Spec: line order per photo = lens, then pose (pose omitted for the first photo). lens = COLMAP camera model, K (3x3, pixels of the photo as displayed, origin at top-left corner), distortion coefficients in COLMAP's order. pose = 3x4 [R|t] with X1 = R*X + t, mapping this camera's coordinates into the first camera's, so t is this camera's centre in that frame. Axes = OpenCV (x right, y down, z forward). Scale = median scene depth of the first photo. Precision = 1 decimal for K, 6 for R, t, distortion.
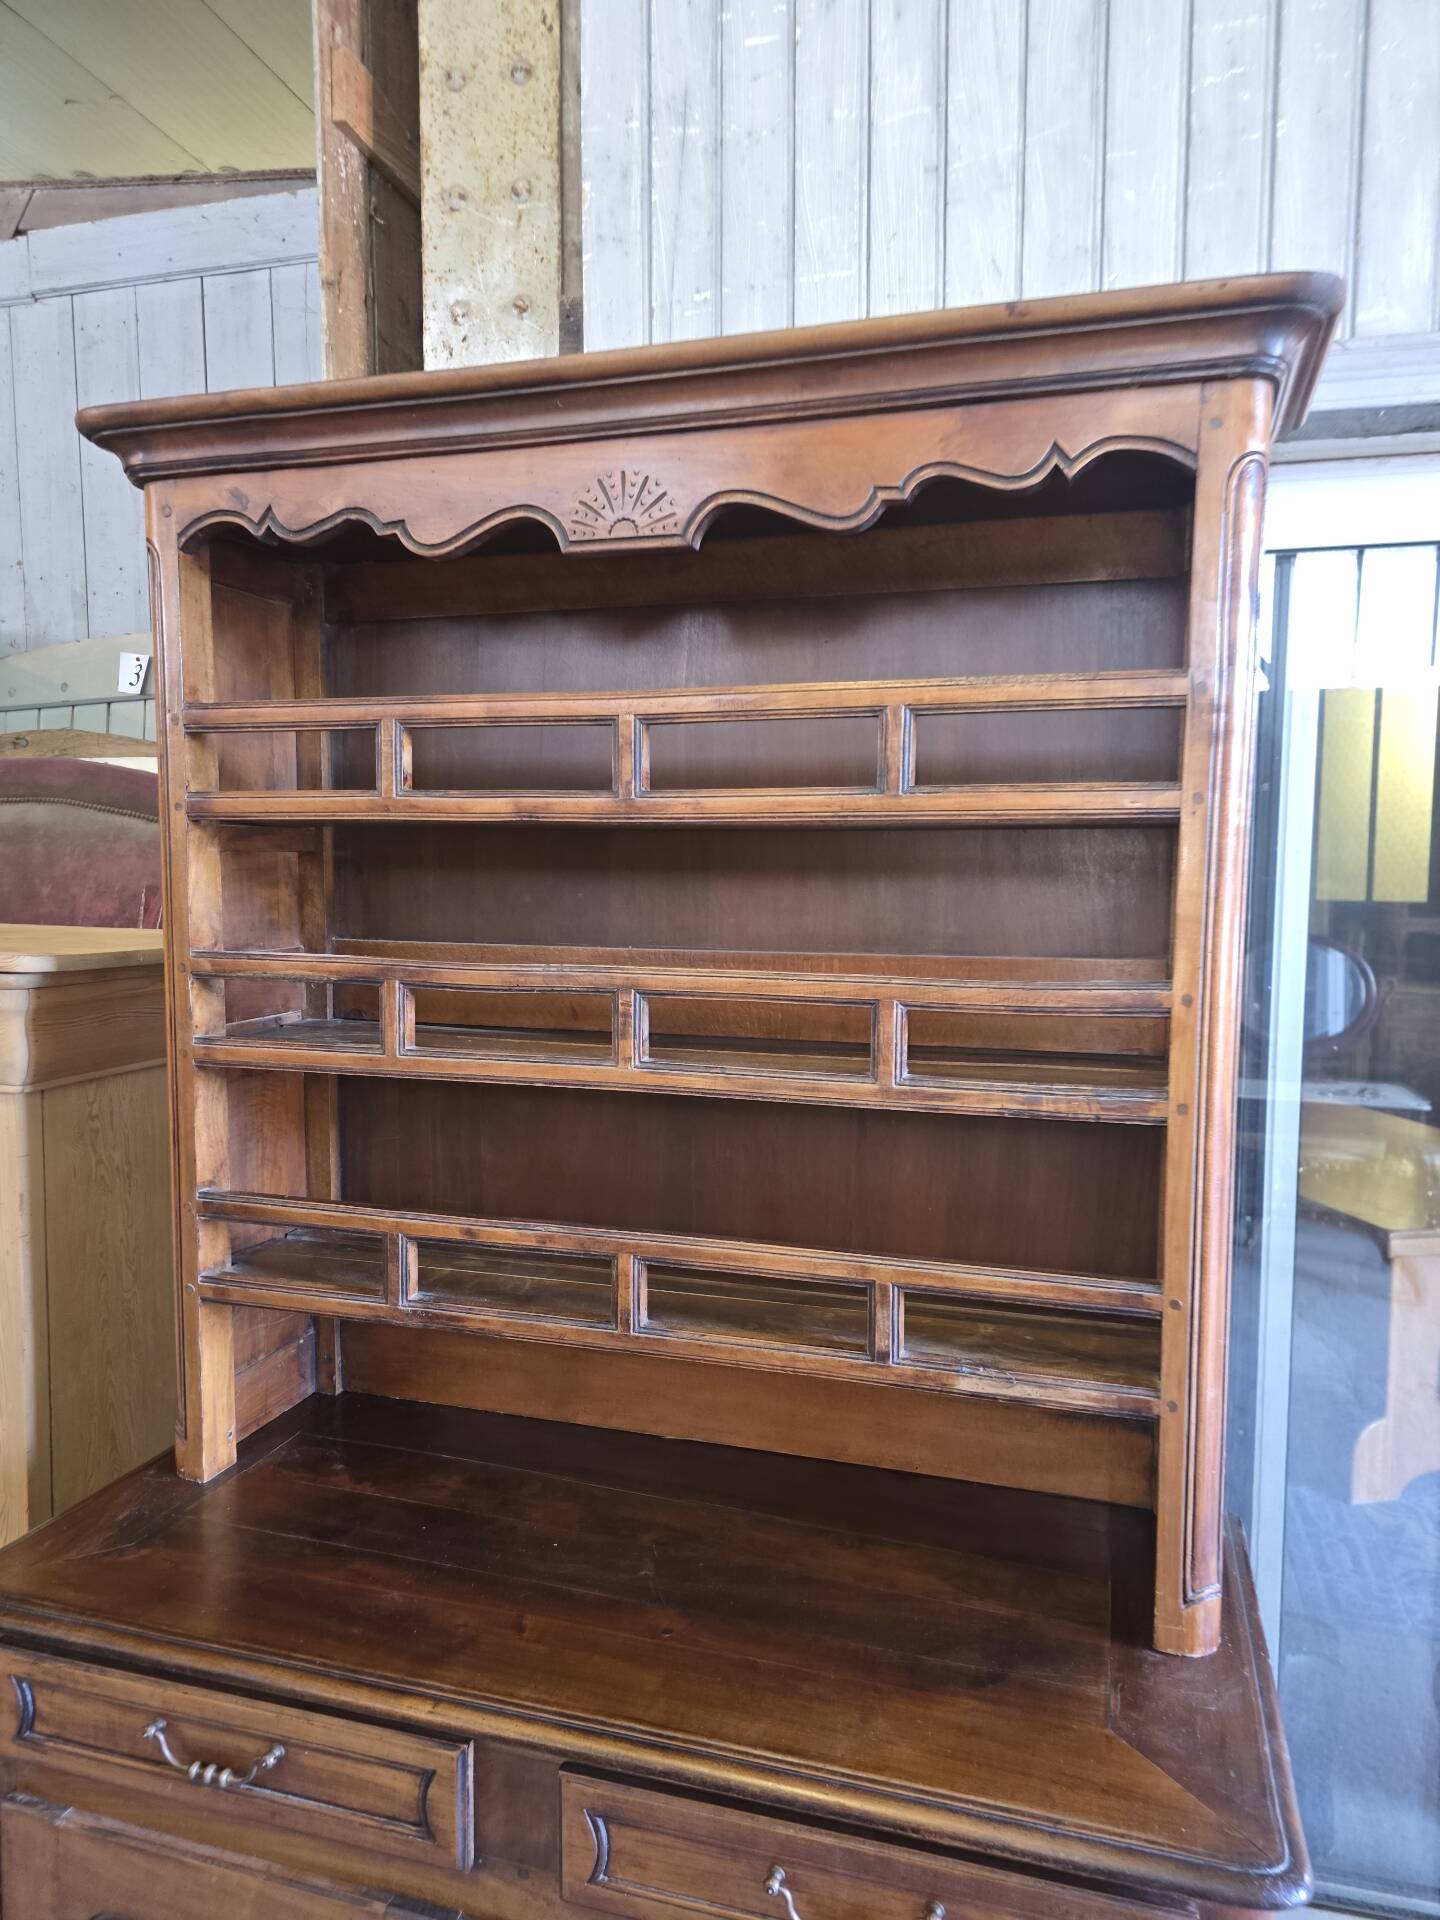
lens RADIAL K [[1283.6, 0, 729.1], [0, 1283.6, 971.3], [0, 0, 1]] dist [0.042893, -0.029195]
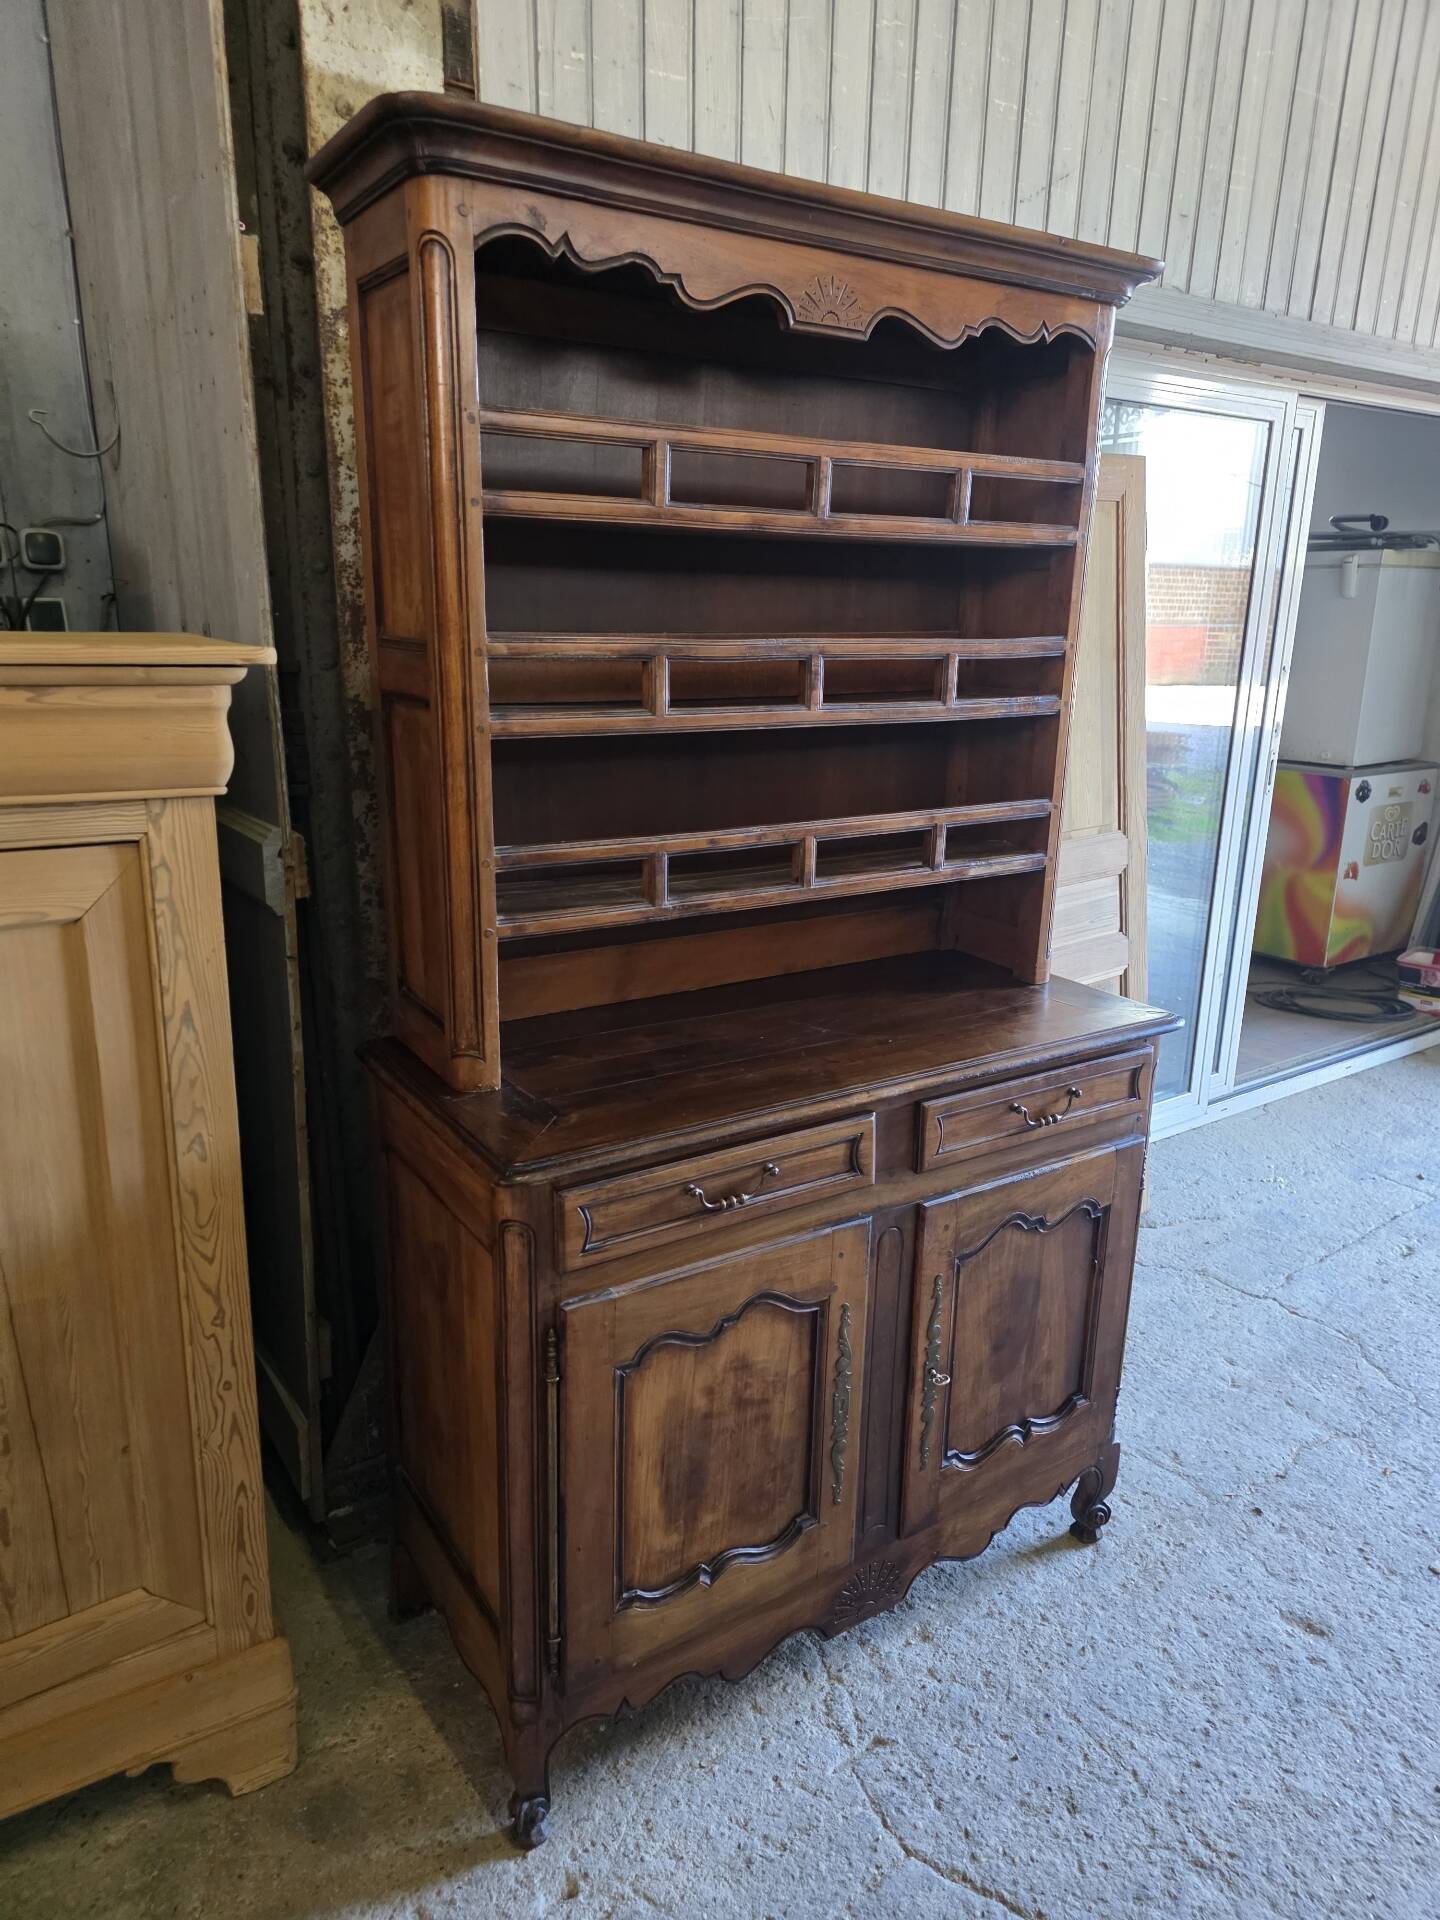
lens RADIAL K [[1283.6, 0, 724.1], [0, 1283.6, 951.3], [0, 0, 1]] dist [0.042893, -0.029195]
pose [[0.650723, -0.196147, 0.733543, -1.240808], [0.050246, 0.975065, 0.216156, 0.021157], [-0.757651, -0.103800, 0.644353, 0.085808]]
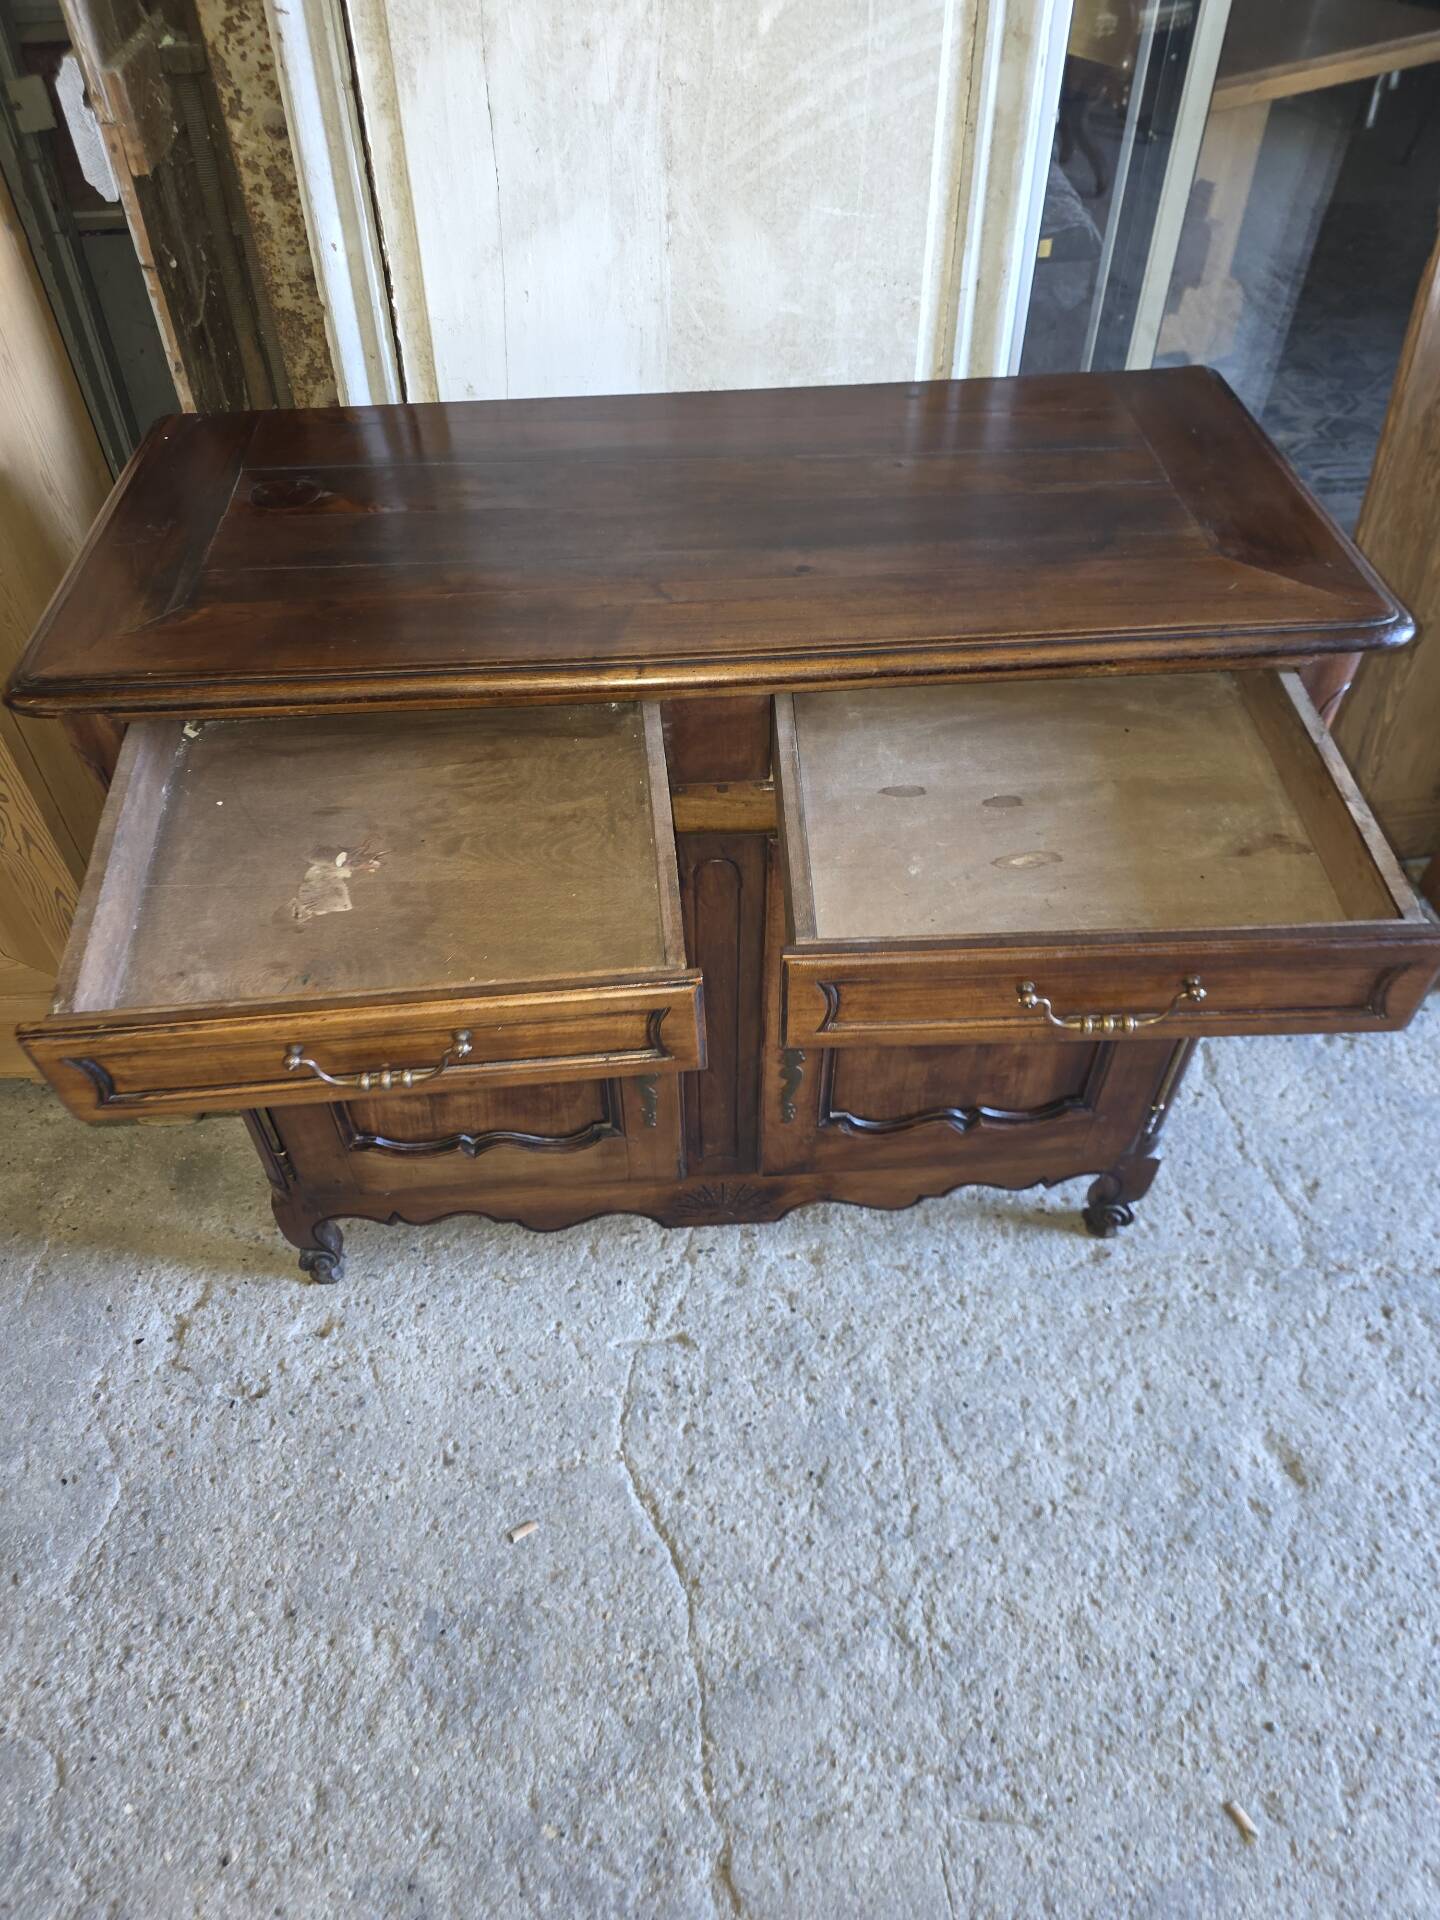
lens RADIAL K [[1283.6, 0, 694.4], [0, 1283.6, 980.7], [0, 0, 1]] dist [0.042893, -0.029195]
pose [[0.948372, -0.252525, 0.191889, -0.357664], [0.060190, 0.737330, 0.672846, 0.052779], [-0.311396, -0.626558, 0.714463, 0.085015]]
